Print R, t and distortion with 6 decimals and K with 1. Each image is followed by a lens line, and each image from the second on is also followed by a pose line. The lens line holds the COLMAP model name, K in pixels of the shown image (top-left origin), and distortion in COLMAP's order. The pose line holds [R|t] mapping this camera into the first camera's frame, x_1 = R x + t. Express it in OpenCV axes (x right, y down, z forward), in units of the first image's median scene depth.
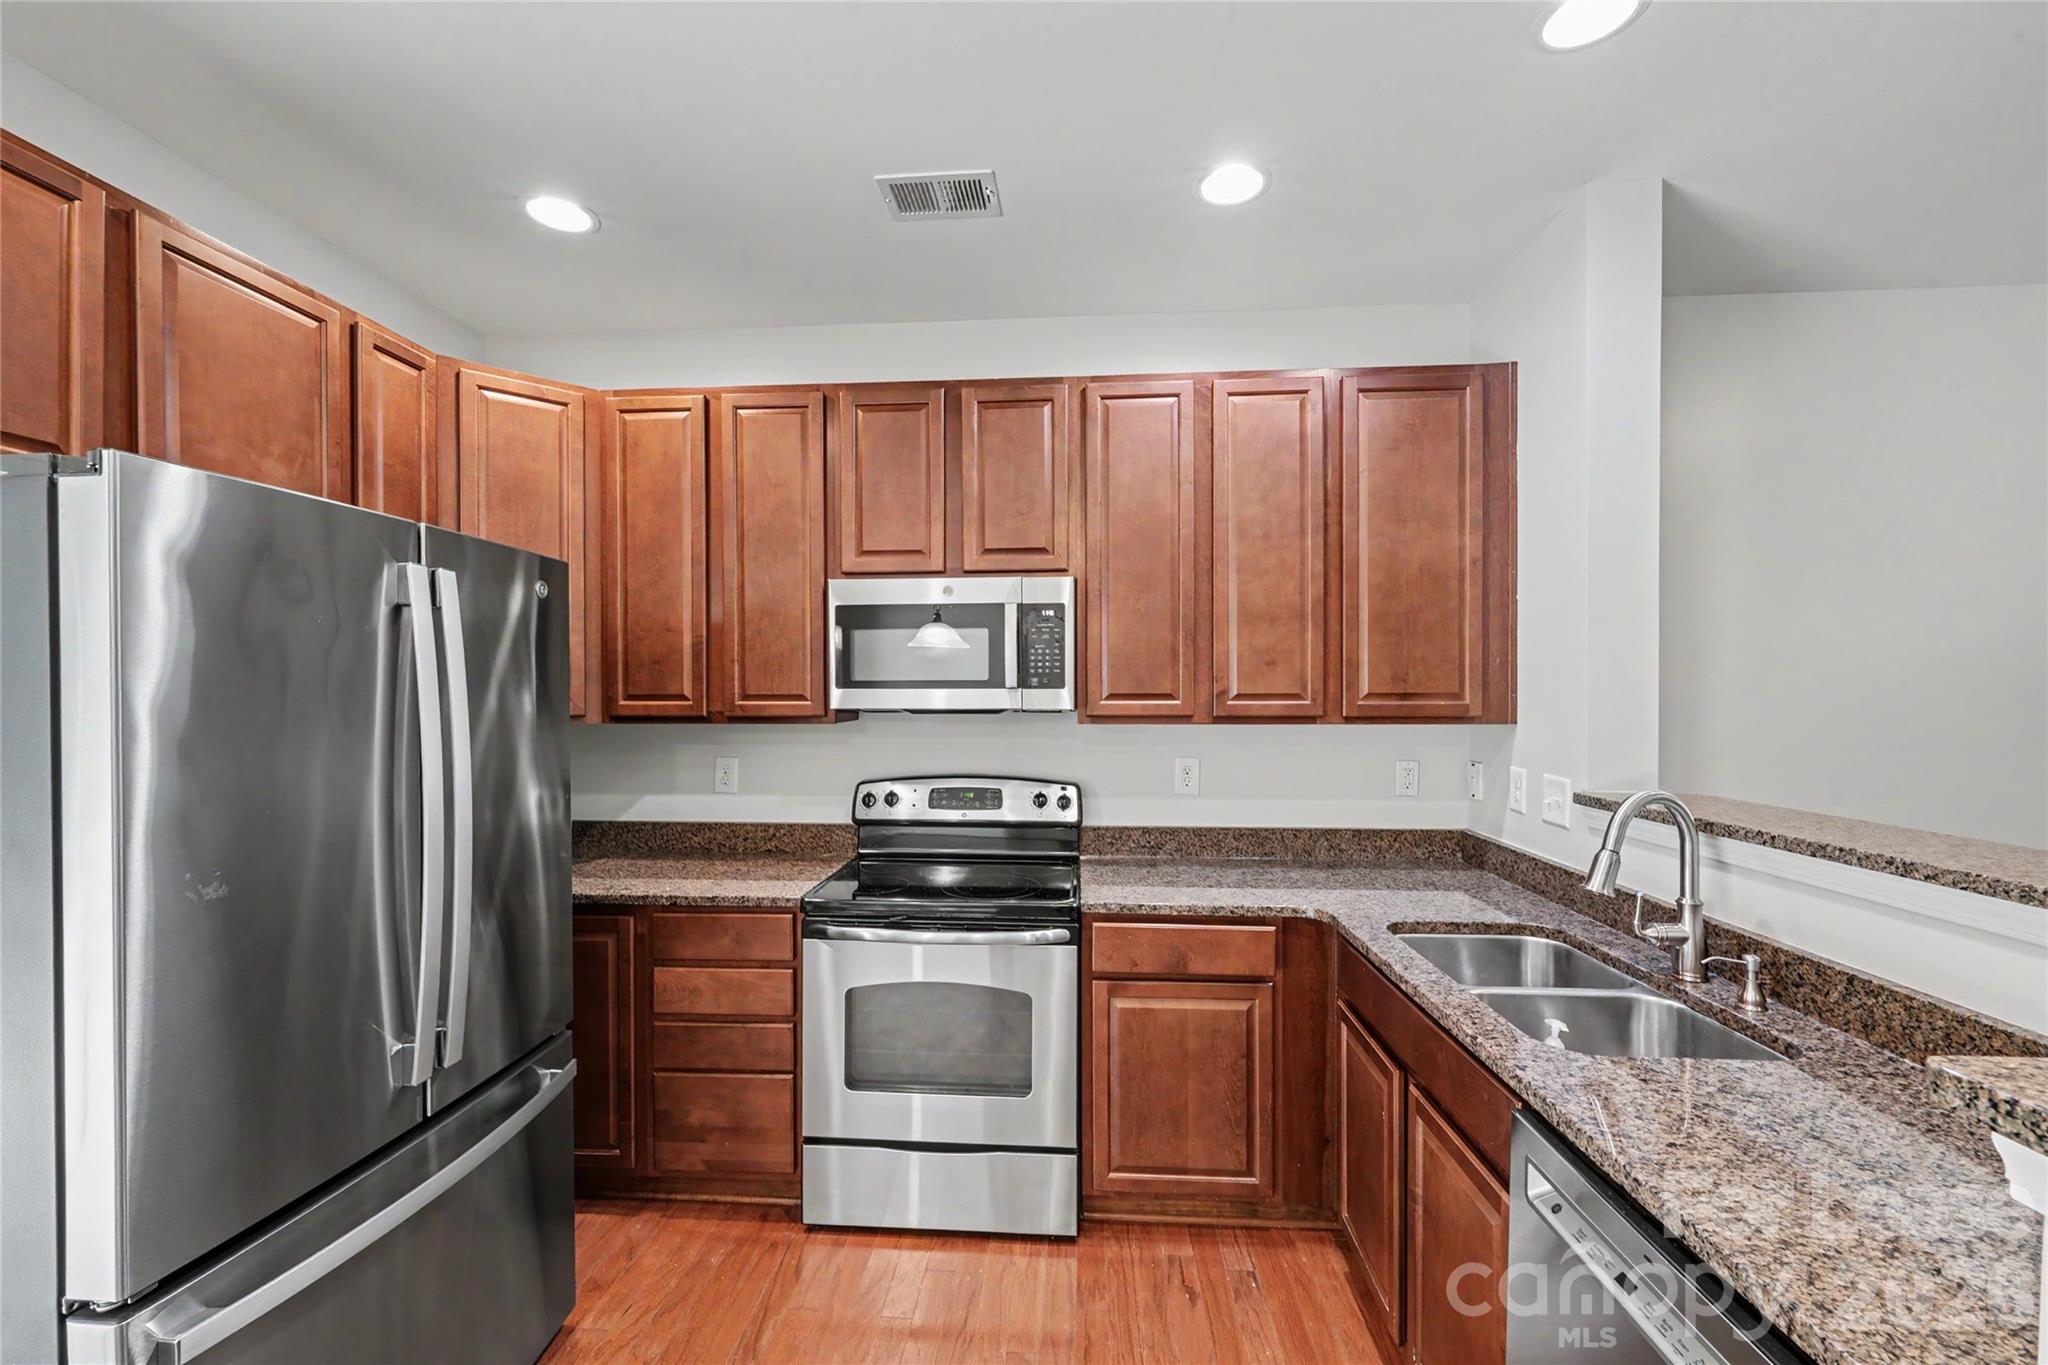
lens RADIAL K [[837.2, 0, 1019.8], [0, 837.2, 692.3], [0, 0, 1]] dist [-0.001087, 0.001512]
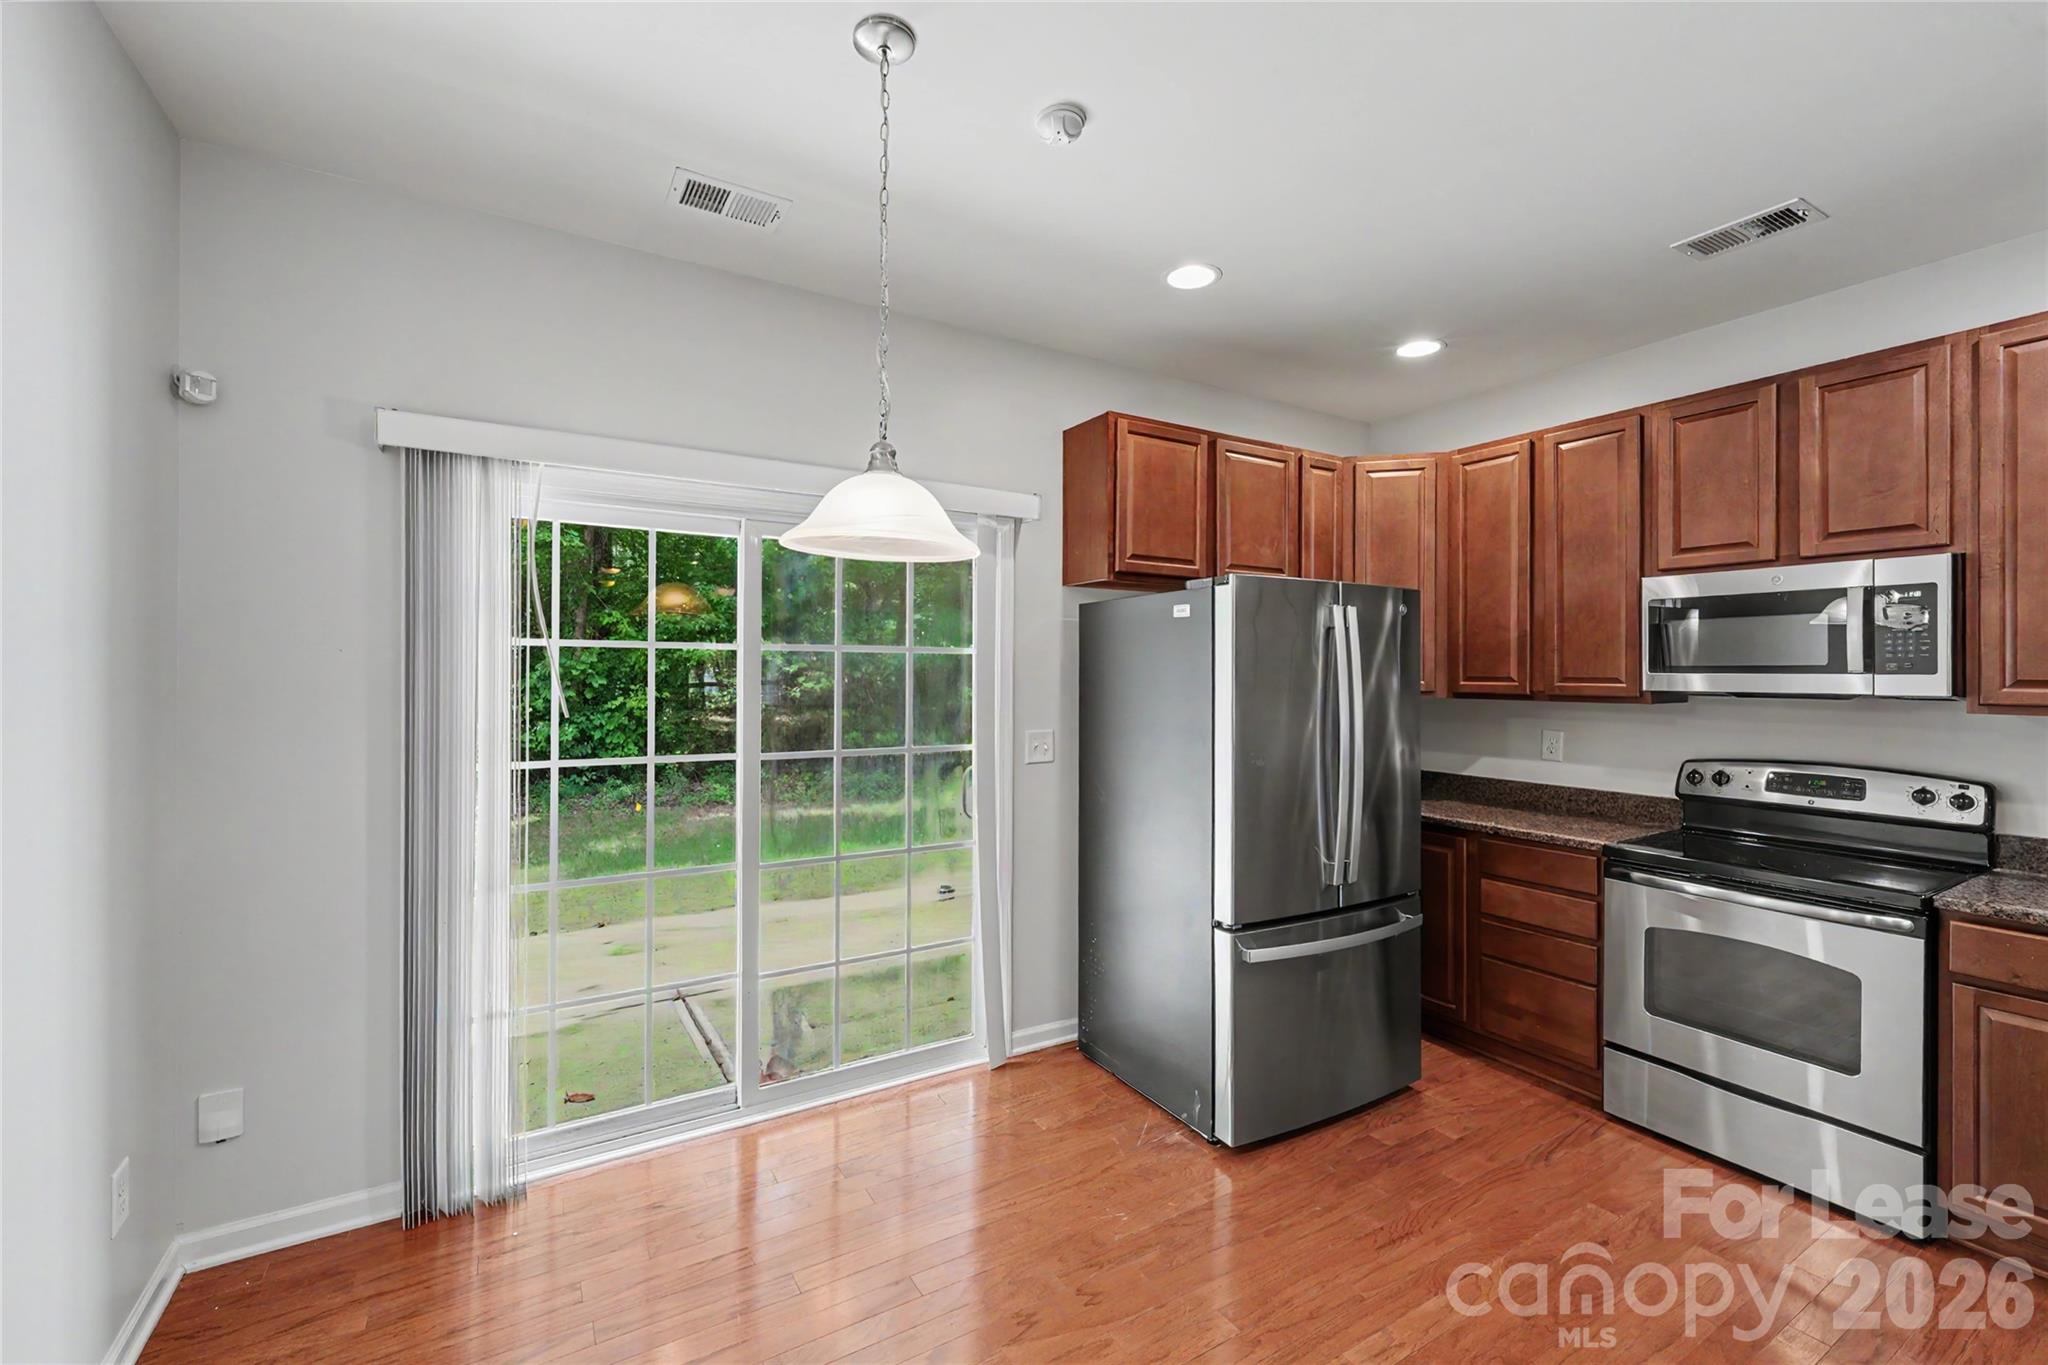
lens RADIAL K [[837.2, 0, 1022.9], [0, 837.2, 673.2], [0, 0, 1]] dist [-0.001087, 0.001512]
pose [[0.576417, 0.005024, -0.817141, 0.232381], [-0.007623, 0.999971, 0.000770, 0.001543], [0.817120, 0.005786, 0.576438, -0.375994]]
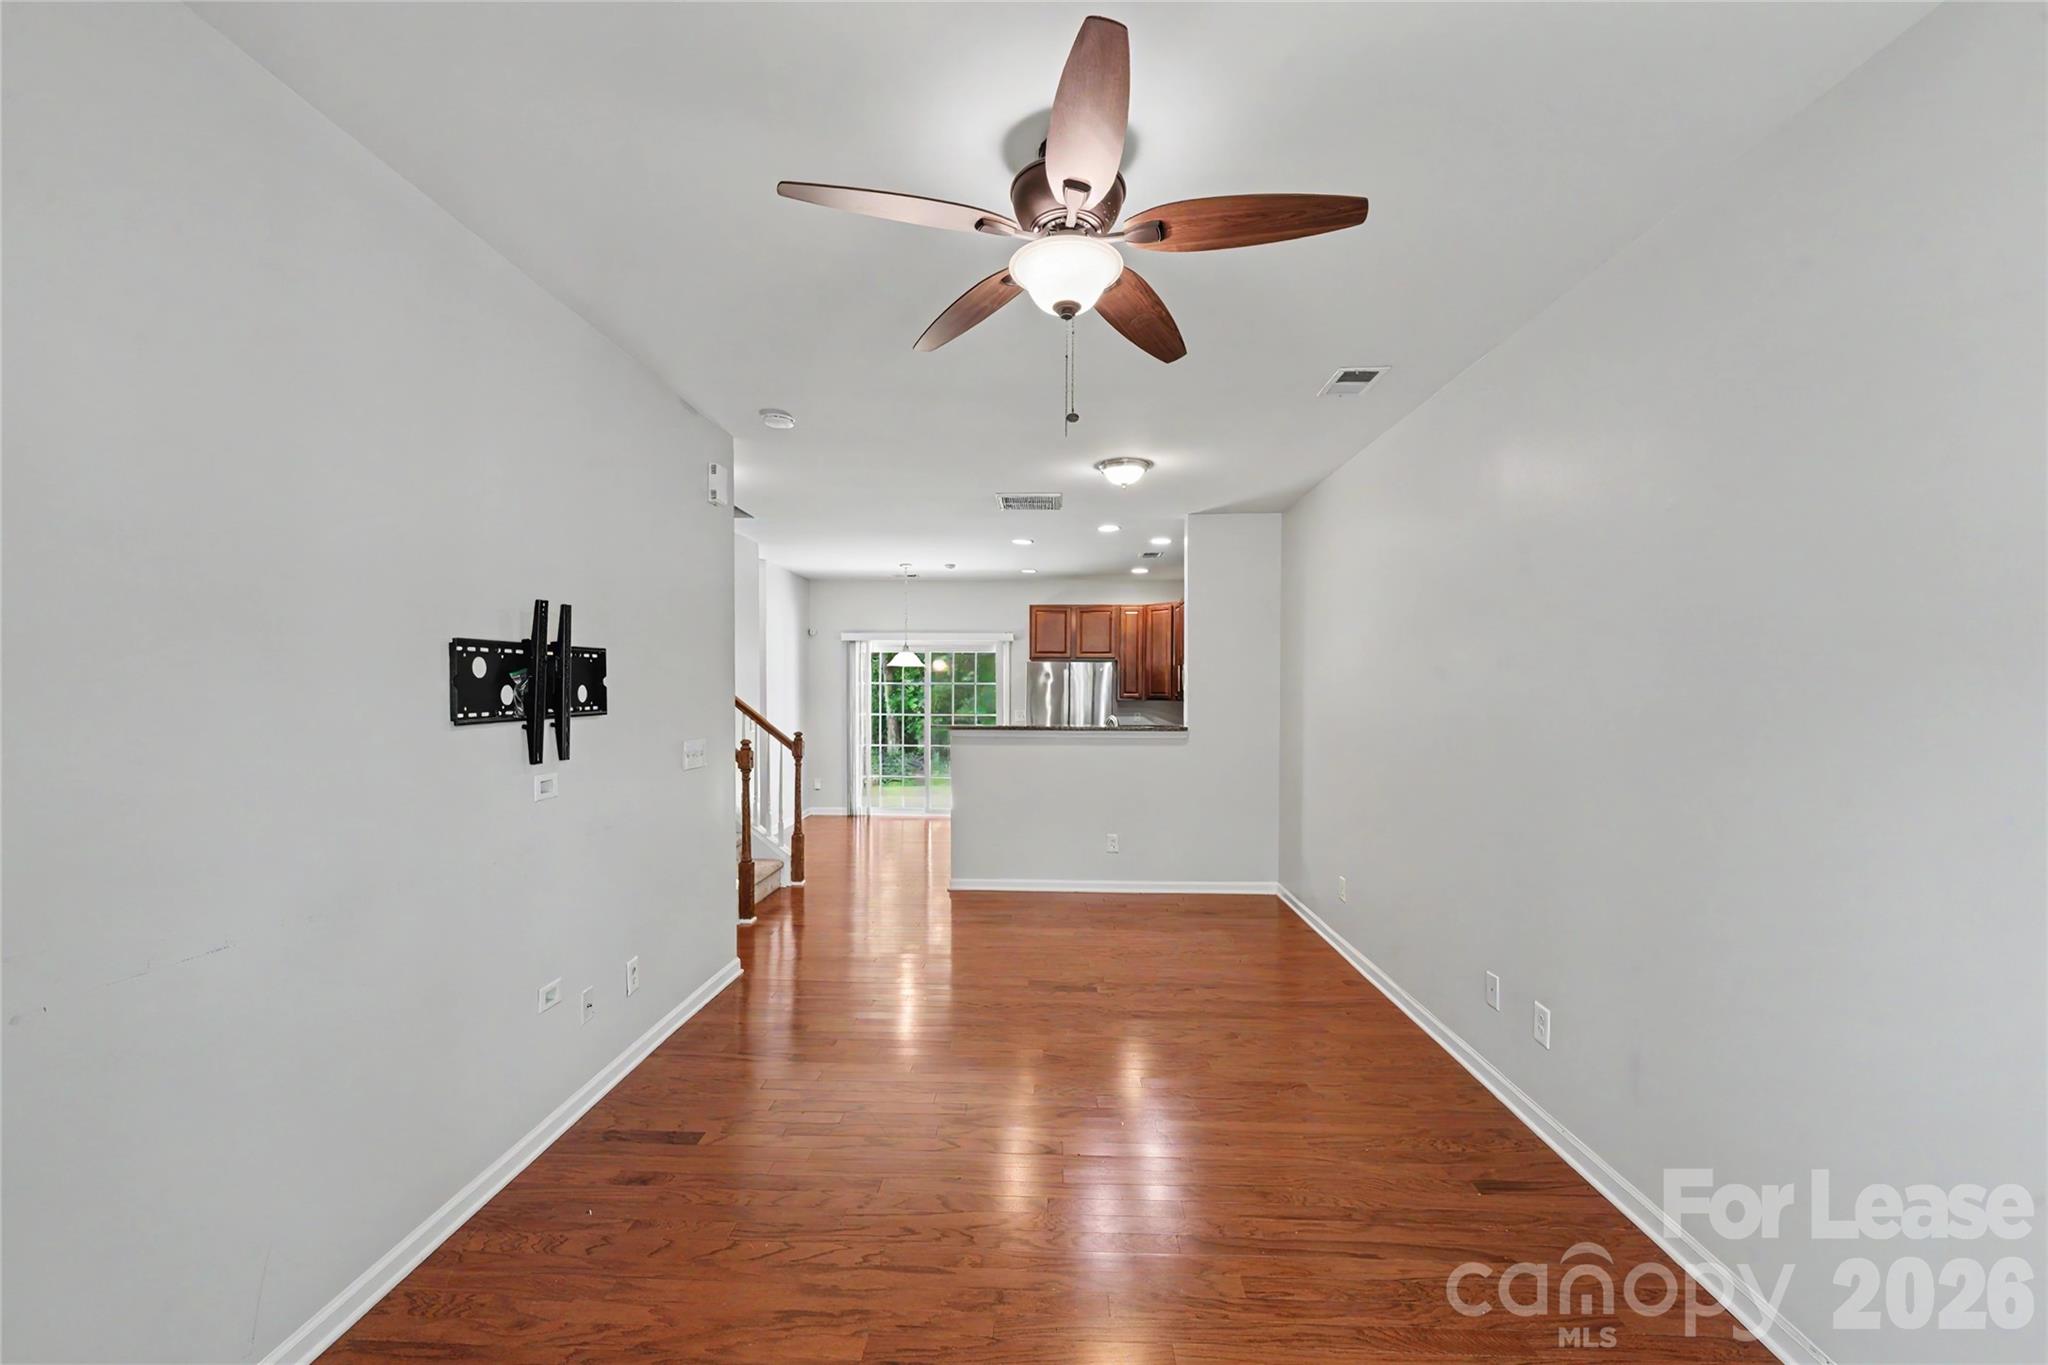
lens RADIAL K [[874.3, 0, 1002.6], [0, 874.3, 714.2], [0, 0, 1]] dist [-0.004587, -0.000829]
pose [[0.049657, 0.025075, -0.998452, 3.275573], [-0.006736, 0.999670, 0.024771, 0.008597], [0.998744, 0.005496, 0.049809, 0.127680]]
